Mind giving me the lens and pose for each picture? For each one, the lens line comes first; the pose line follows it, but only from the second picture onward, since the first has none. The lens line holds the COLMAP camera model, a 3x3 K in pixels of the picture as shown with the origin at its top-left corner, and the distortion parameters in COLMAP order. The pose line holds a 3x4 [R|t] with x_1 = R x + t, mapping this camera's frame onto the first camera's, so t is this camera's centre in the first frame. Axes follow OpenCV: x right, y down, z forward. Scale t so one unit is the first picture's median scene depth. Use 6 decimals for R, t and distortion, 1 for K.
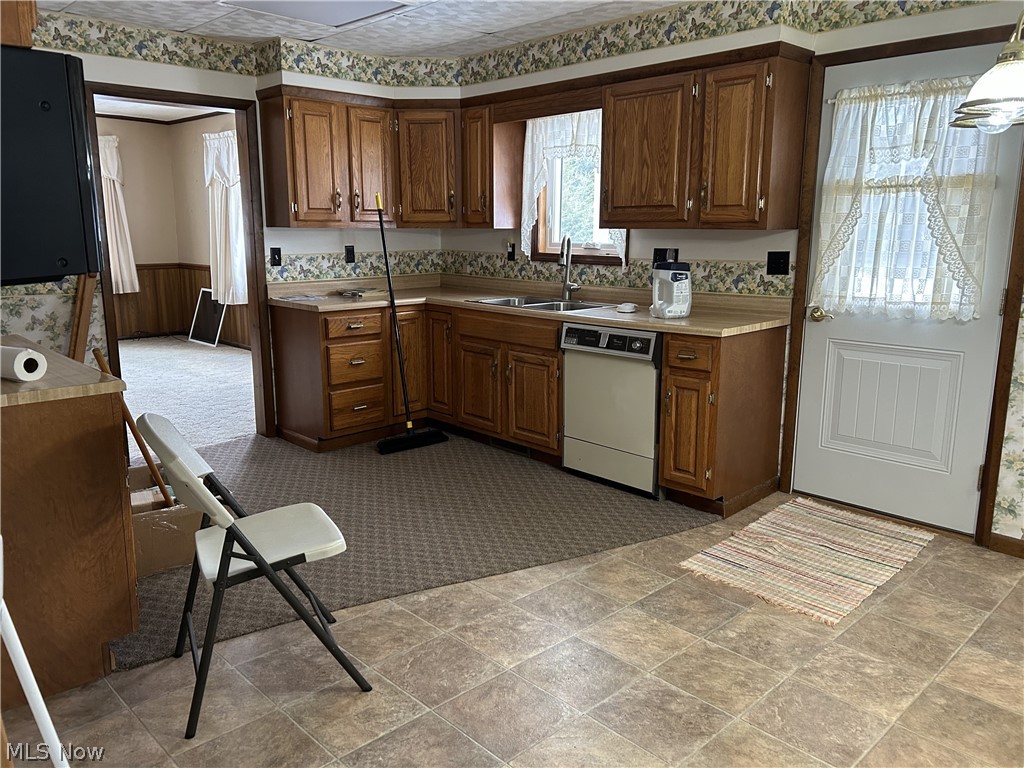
lens RADIAL K [[766.4, 0, 509.8], [0, 766.4, 383.9], [0, 0, 1]] dist [0.023003, -0.002125]
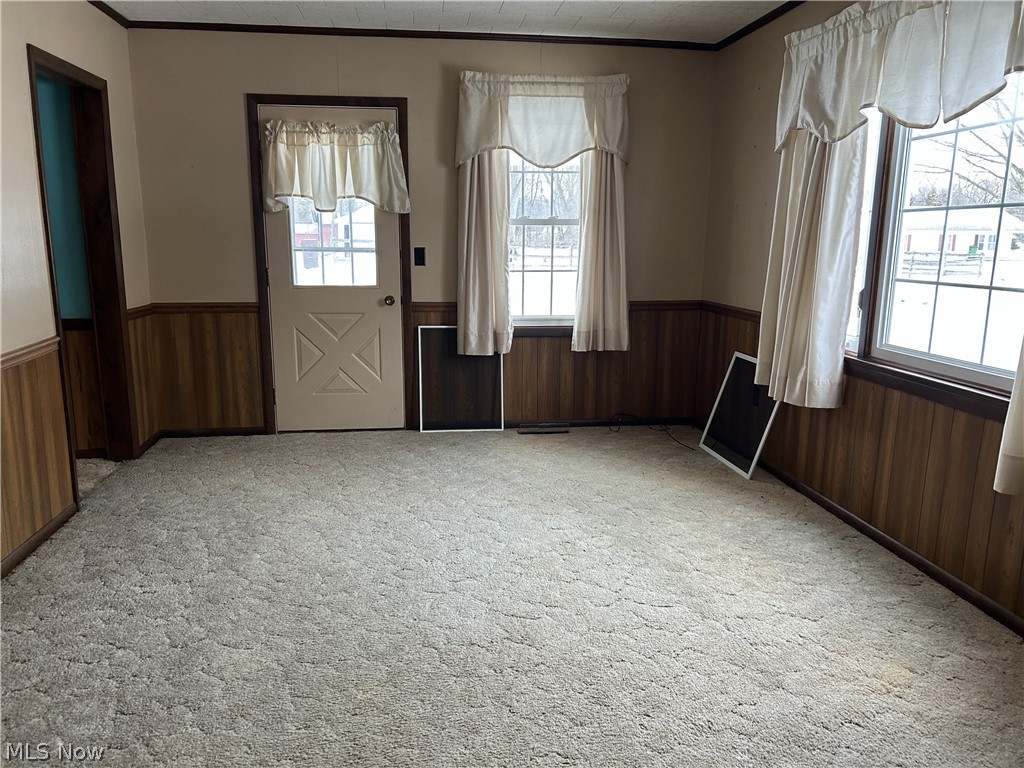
lens RADIAL K [[766.4, 0, 511.7], [0, 766.4, 386.0], [0, 0, 1]] dist [0.023003, -0.002125]
pose [[0.800630, 0.112547, -0.588494, -0.259055], [-0.122007, 0.992244, 0.023776, -0.116106], [0.586606, 0.052765, 0.808152, 0.597669]]
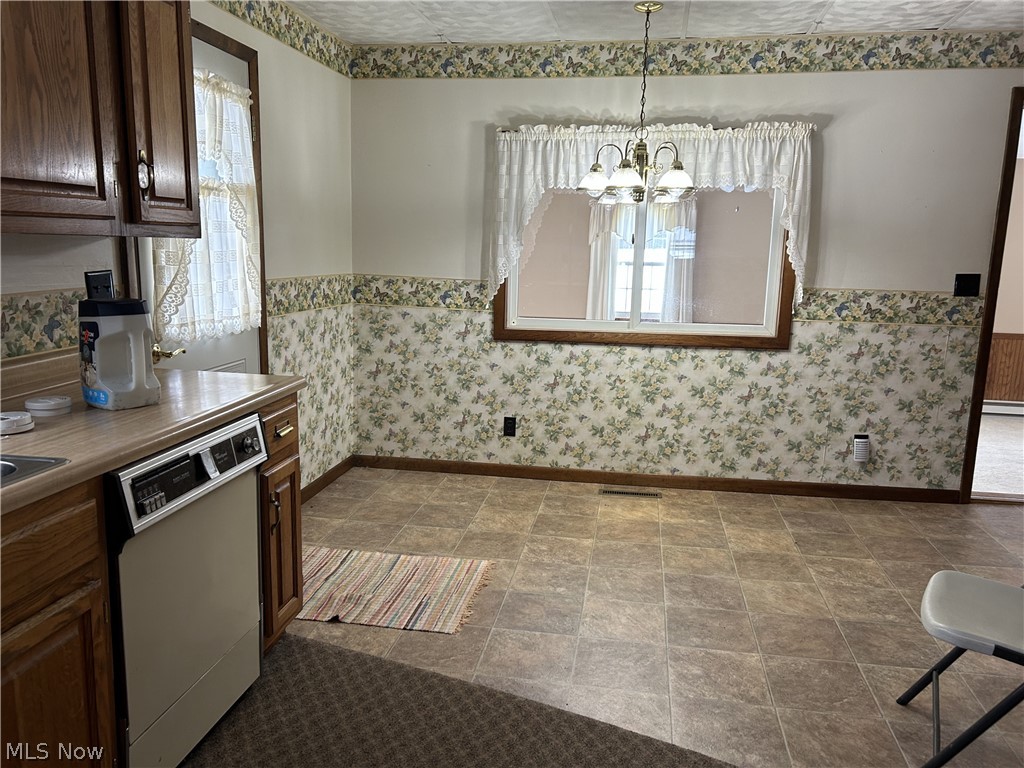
lens RADIAL K [[766.4, 0, 508.1], [0, 766.4, 377.3], [0, 0, 1]] dist [0.023003, -0.002125]
pose [[-0.587481, -0.147578, 0.795667, -0.356391], [0.148487, 0.946879, 0.285259, -0.211697], [-0.795498, 0.285730, -0.534360, 1.049903]]
